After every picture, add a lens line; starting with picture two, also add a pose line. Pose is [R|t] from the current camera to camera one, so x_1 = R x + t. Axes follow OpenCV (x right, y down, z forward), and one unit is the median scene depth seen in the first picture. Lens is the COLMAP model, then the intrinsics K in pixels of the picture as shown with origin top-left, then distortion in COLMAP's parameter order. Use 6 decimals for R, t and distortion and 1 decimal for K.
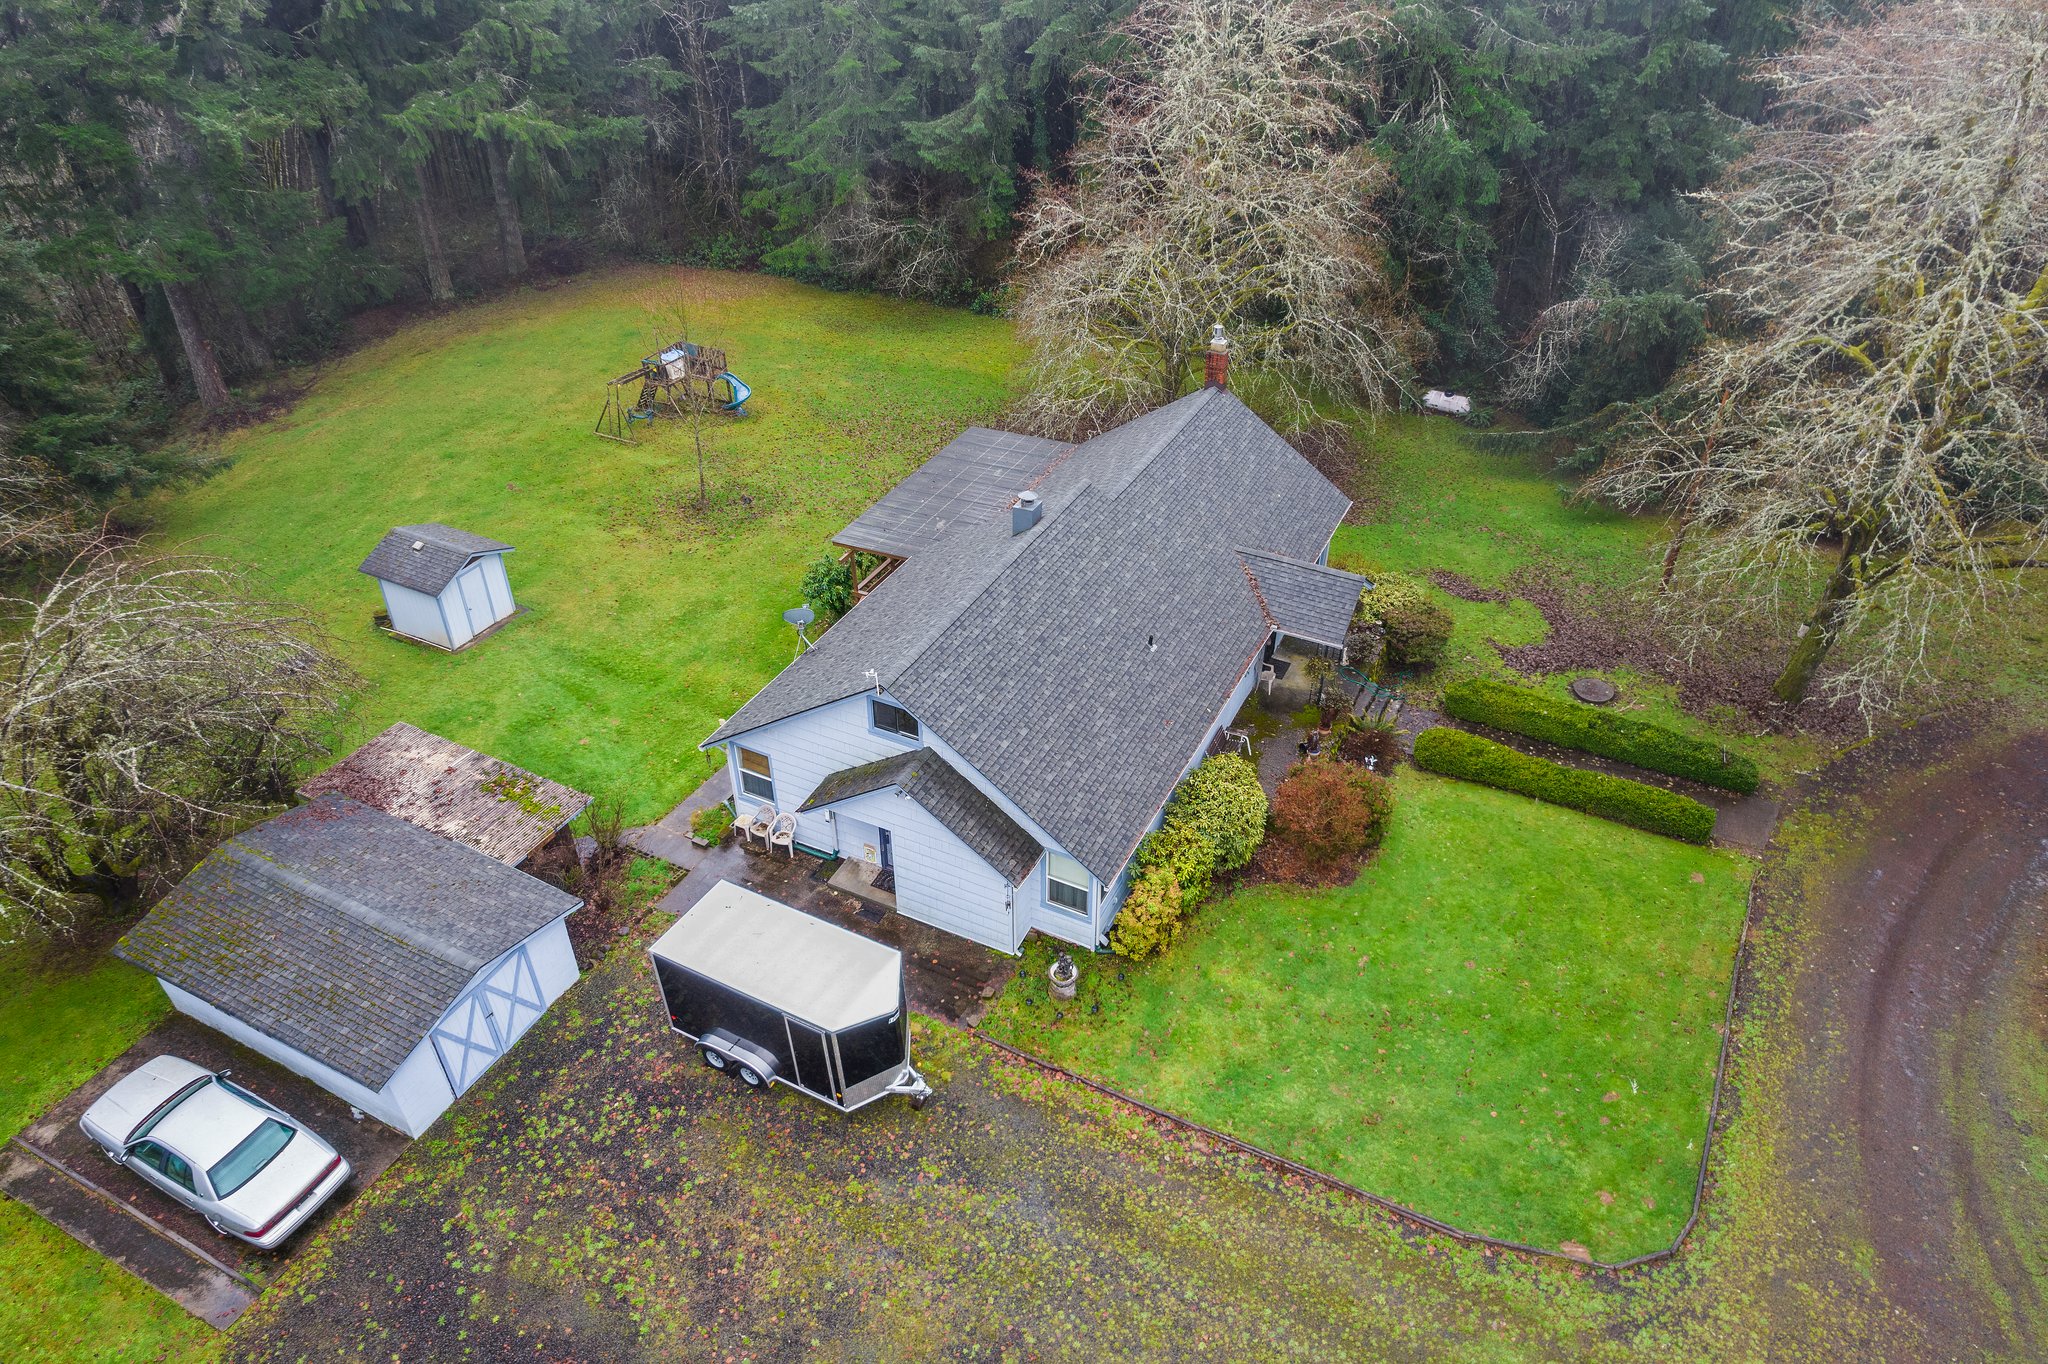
lens RADIAL K [[1324.3, 0, 1035.5], [0, 1324.3, 685.0], [0, 0, 1]] dist [-0.074521, 0.074511]
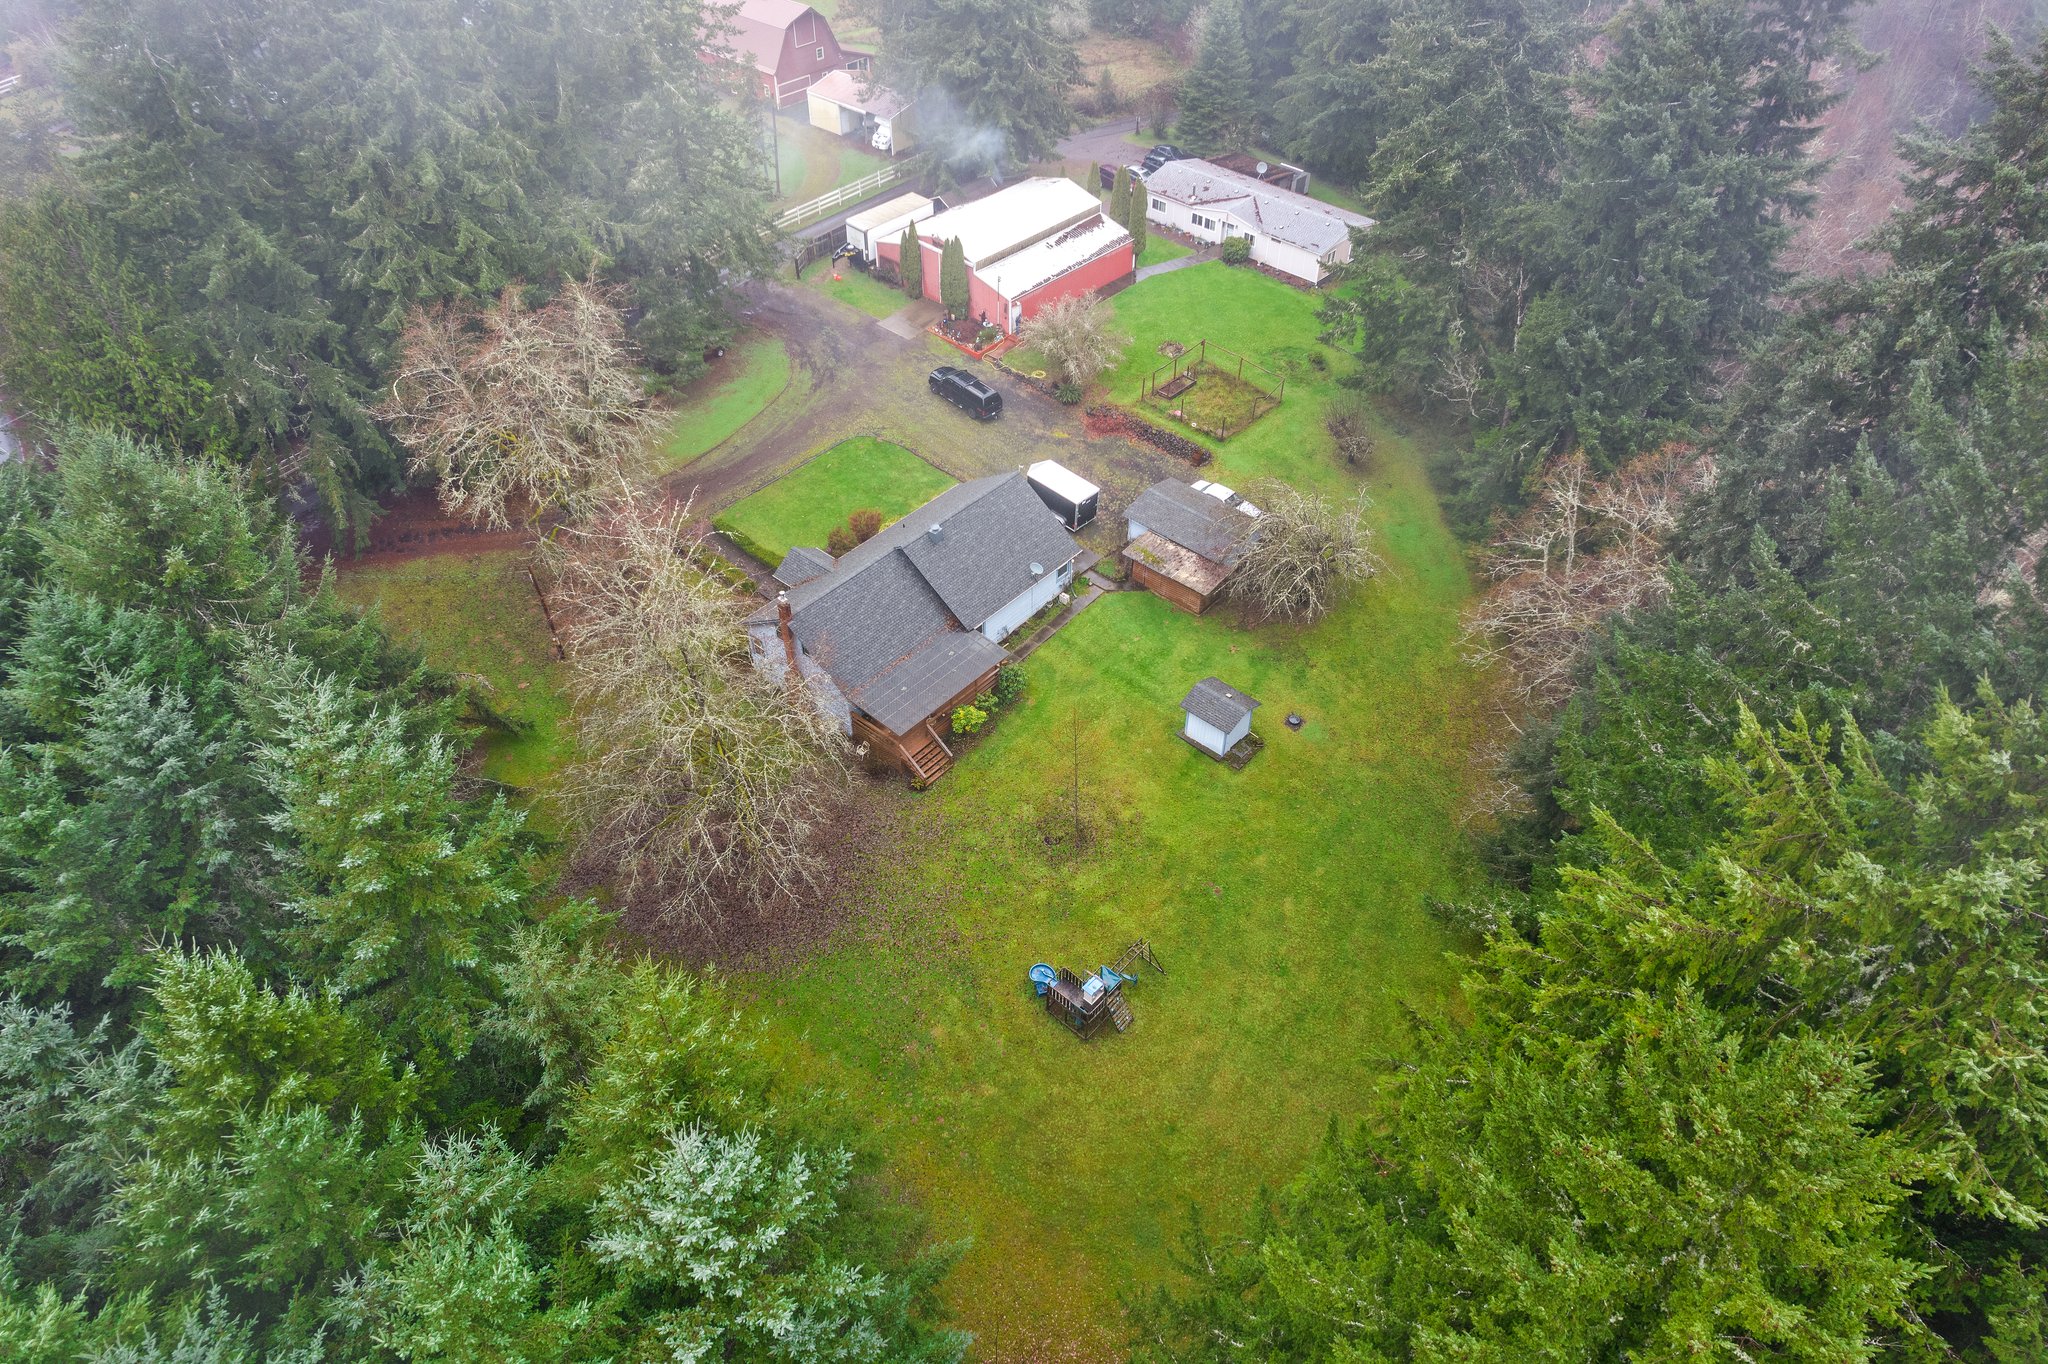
lens RADIAL K [[1324.3, 0, 1035.5], [0, 1324.3, 685.0], [0, 0, 1]] dist [-0.074521, 0.074511]
pose [[-0.966785, -0.175934, 0.185402, -0.712225], [0.149963, 0.196945, 0.968878, -2.503661], [-0.206973, 0.964500, -0.164020, 1.737405]]
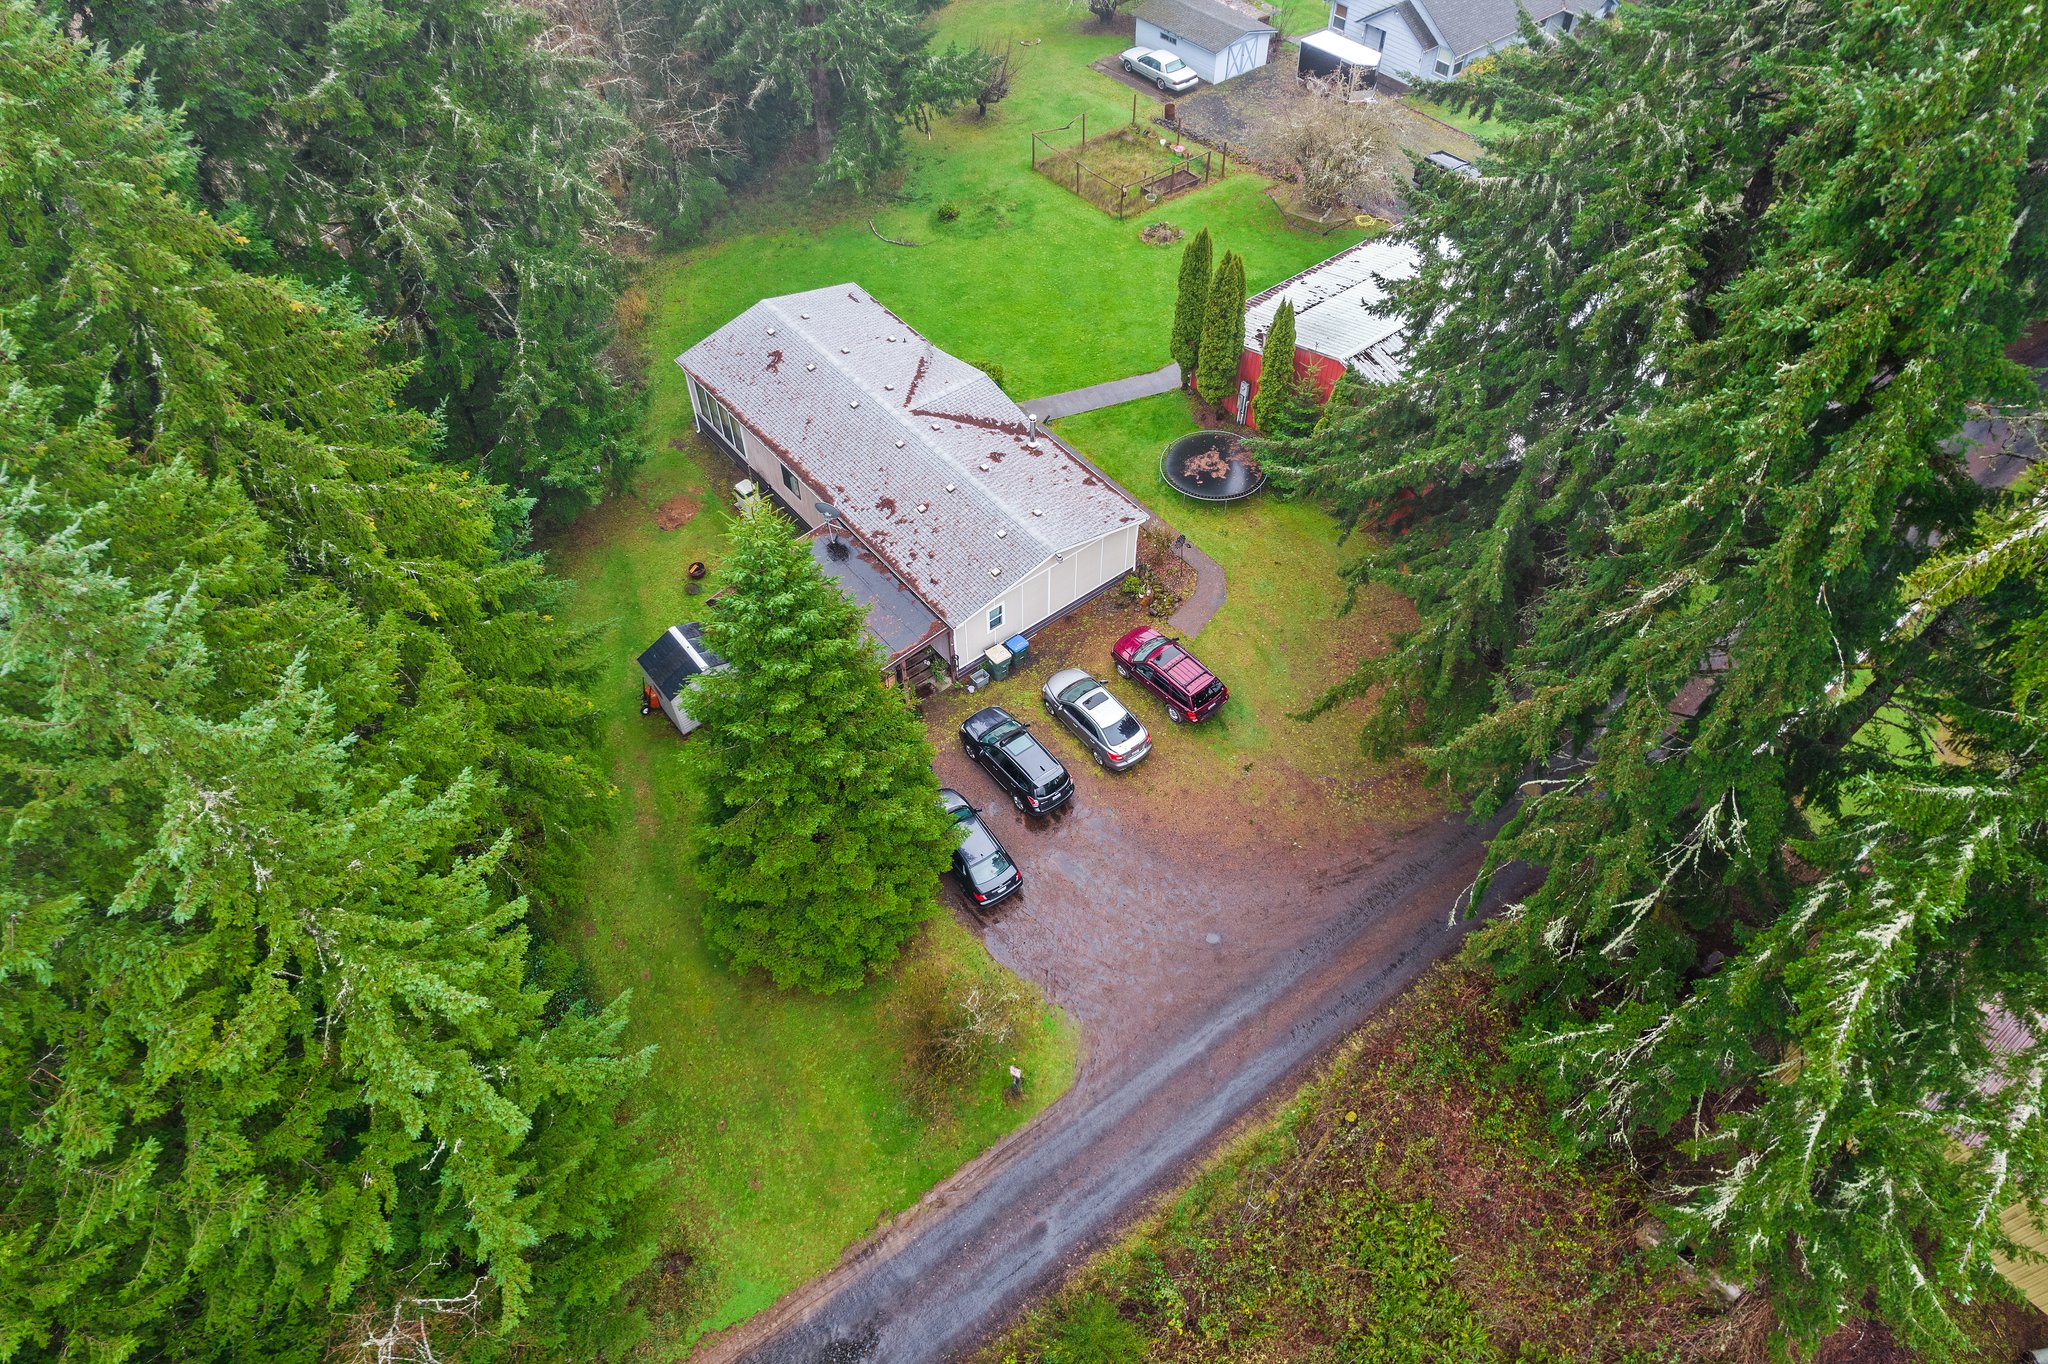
lens RADIAL K [[1324.3, 0, 1035.5], [0, 1324.3, 685.0], [0, 0, 1]] dist [-0.074521, 0.074511]
pose [[0.916744, 0.306396, -0.256323, 0.320895], [-0.237916, 0.934210, 0.265795, 0.796275], [0.320899, -0.182683, 0.929328, -1.941714]]
